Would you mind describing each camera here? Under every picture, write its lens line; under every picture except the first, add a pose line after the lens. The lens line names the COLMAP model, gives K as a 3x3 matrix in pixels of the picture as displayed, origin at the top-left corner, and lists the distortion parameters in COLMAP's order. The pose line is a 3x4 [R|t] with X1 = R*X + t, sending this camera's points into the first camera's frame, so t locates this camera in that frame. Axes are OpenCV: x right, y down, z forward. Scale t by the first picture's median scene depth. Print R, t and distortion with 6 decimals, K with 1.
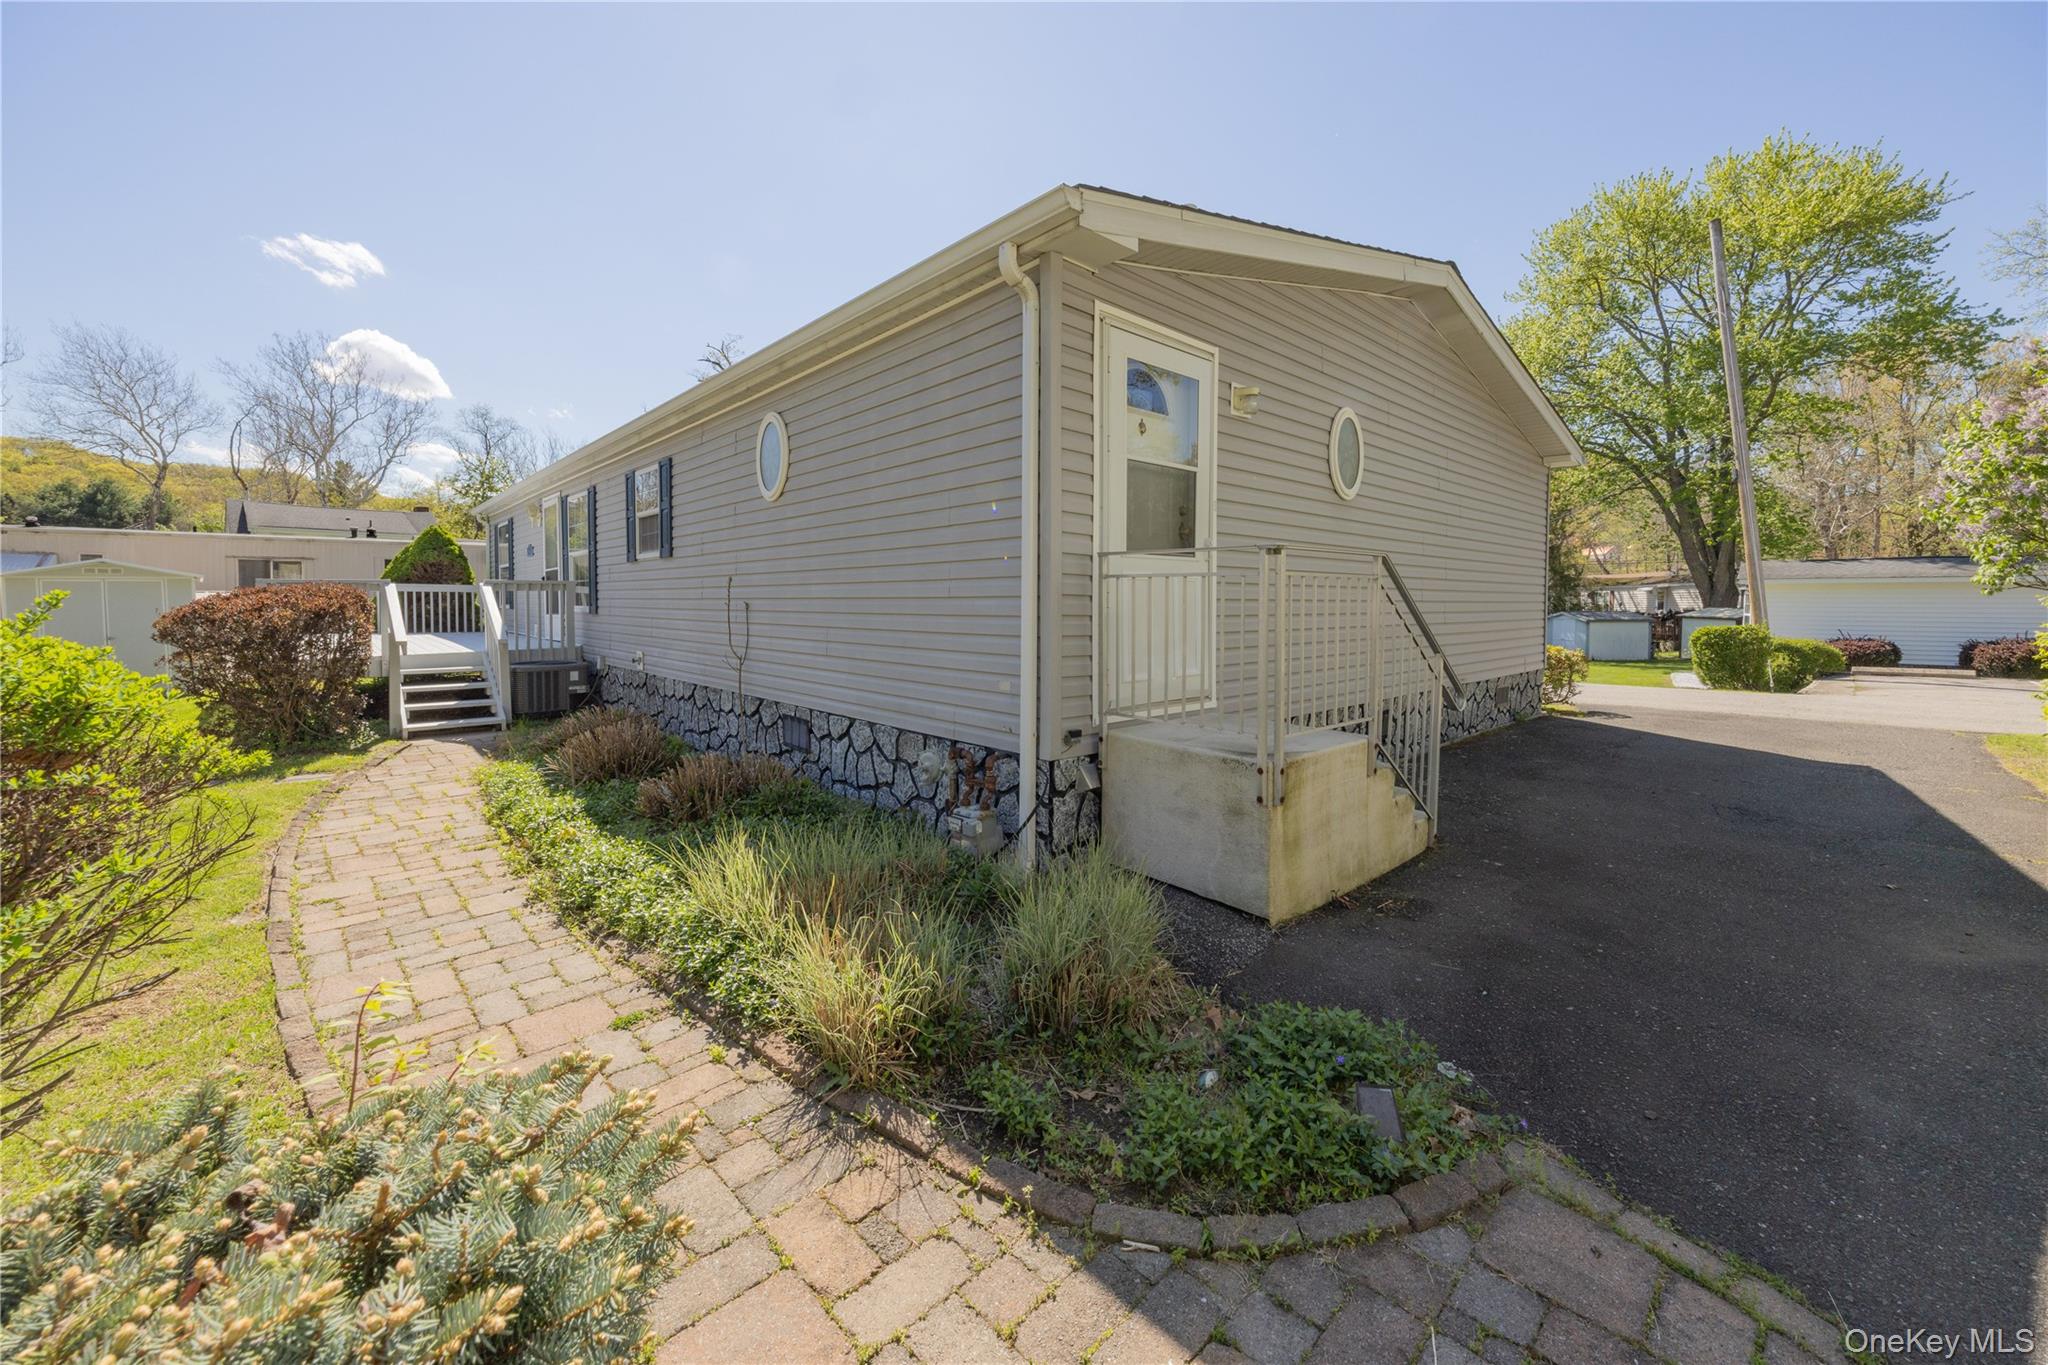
lens RADIAL K [[796.7, 0, 1028.1], [0, 796.7, 622.4], [0, 0, 1]] dist [-0.000683, 0.000270]
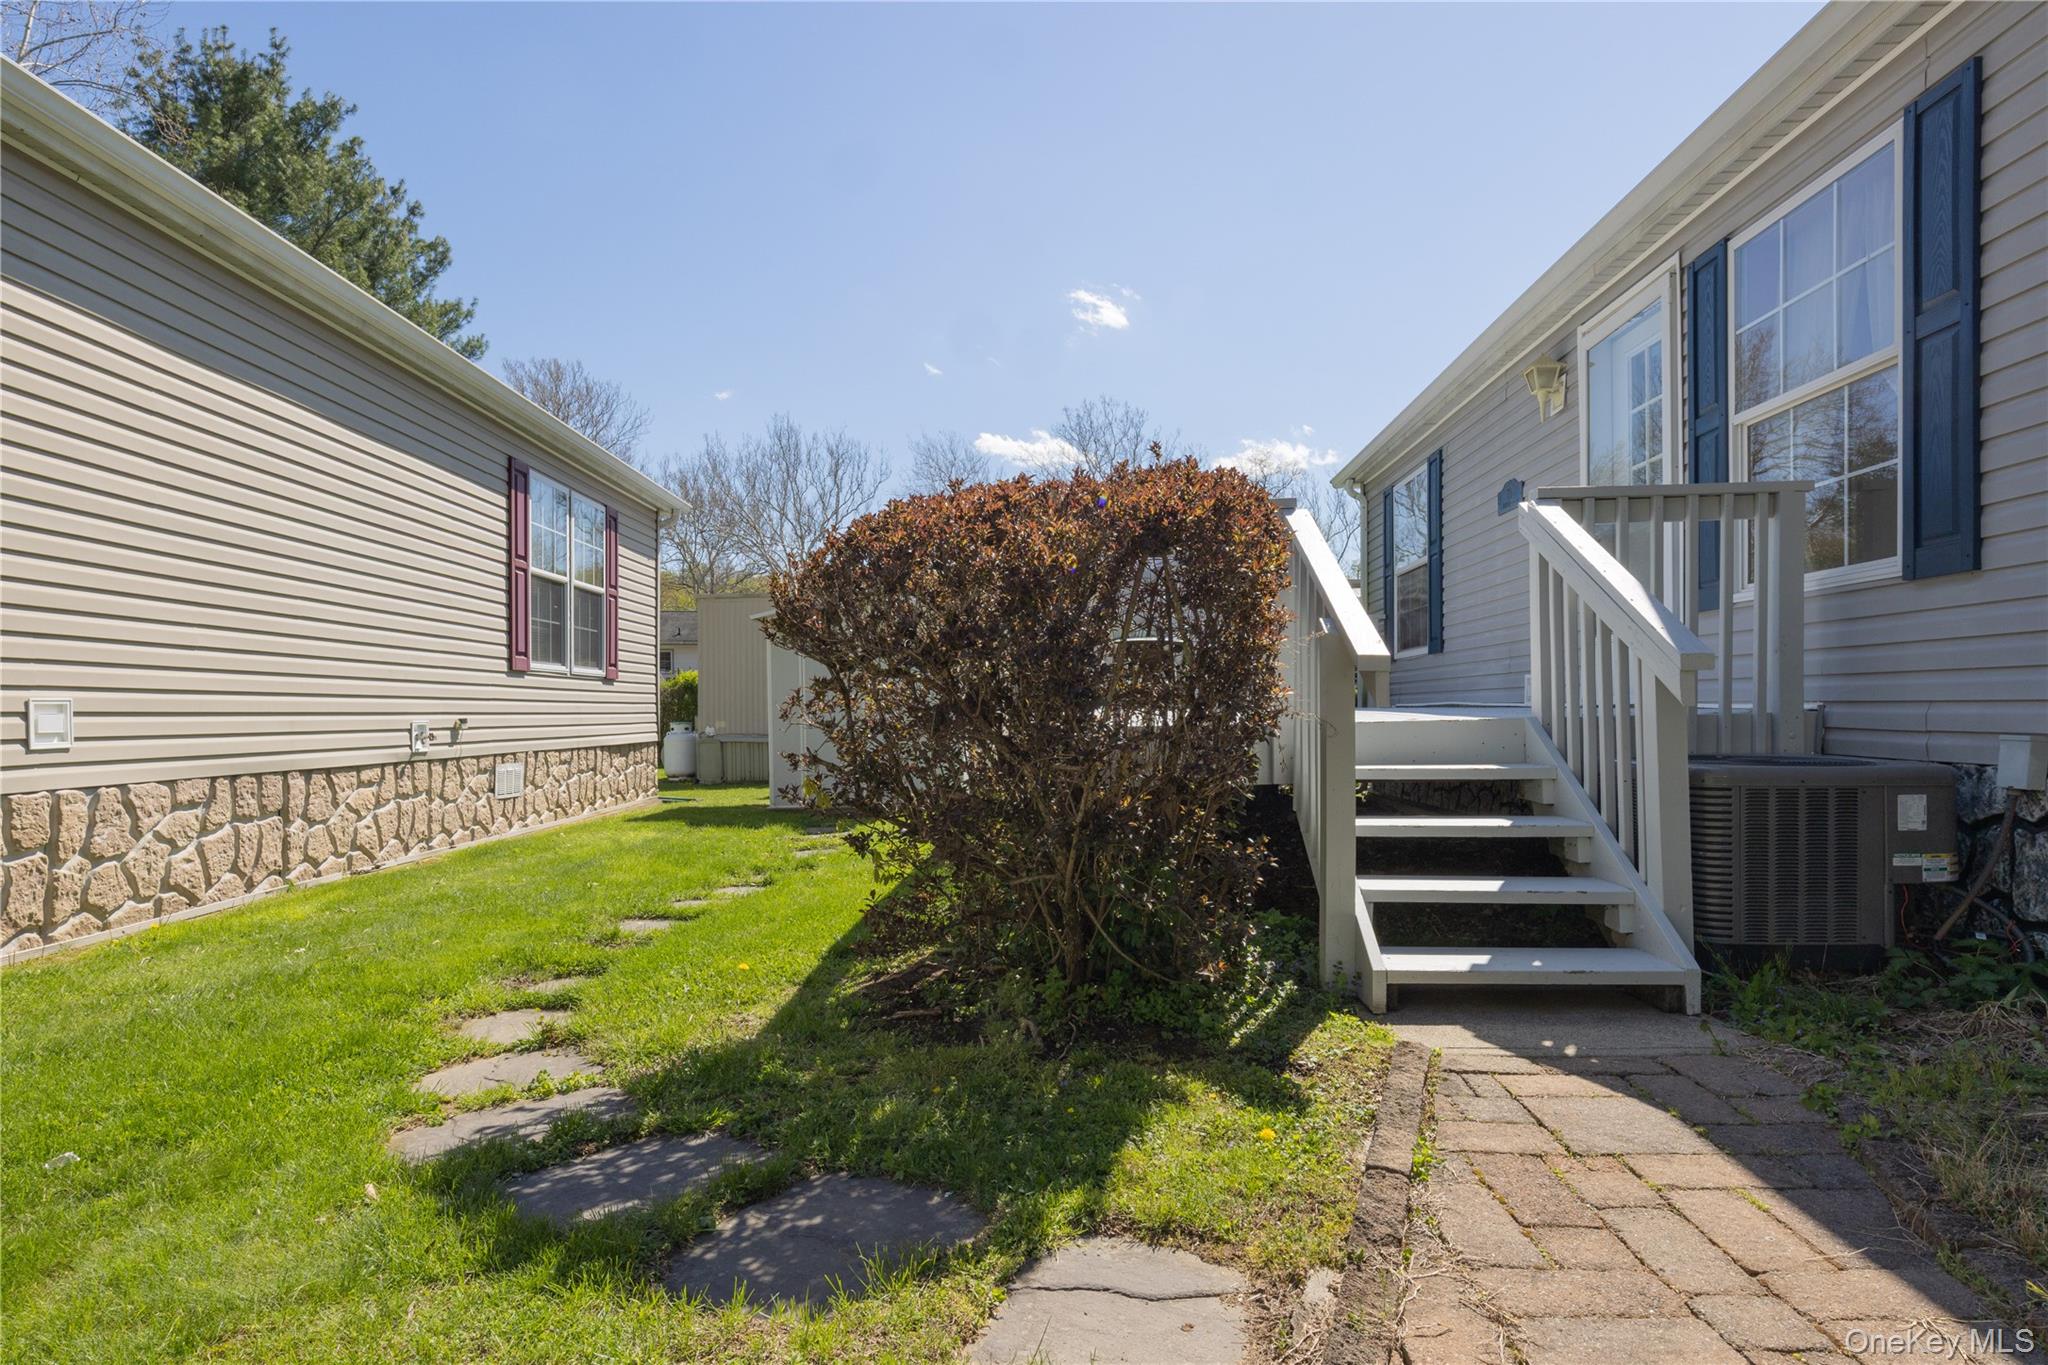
lens RADIAL K [[1112.6, 0, 1023.6], [0, 1112.6, 696.3], [0, 0, 1]] dist [0.003412, 0.000182]
pose [[0.711321, -0.014311, -0.702722, -0.590581], [-0.009025, 0.999524, -0.029490, 0.049208], [0.702809, 0.027318, 0.710853, 0.630341]]
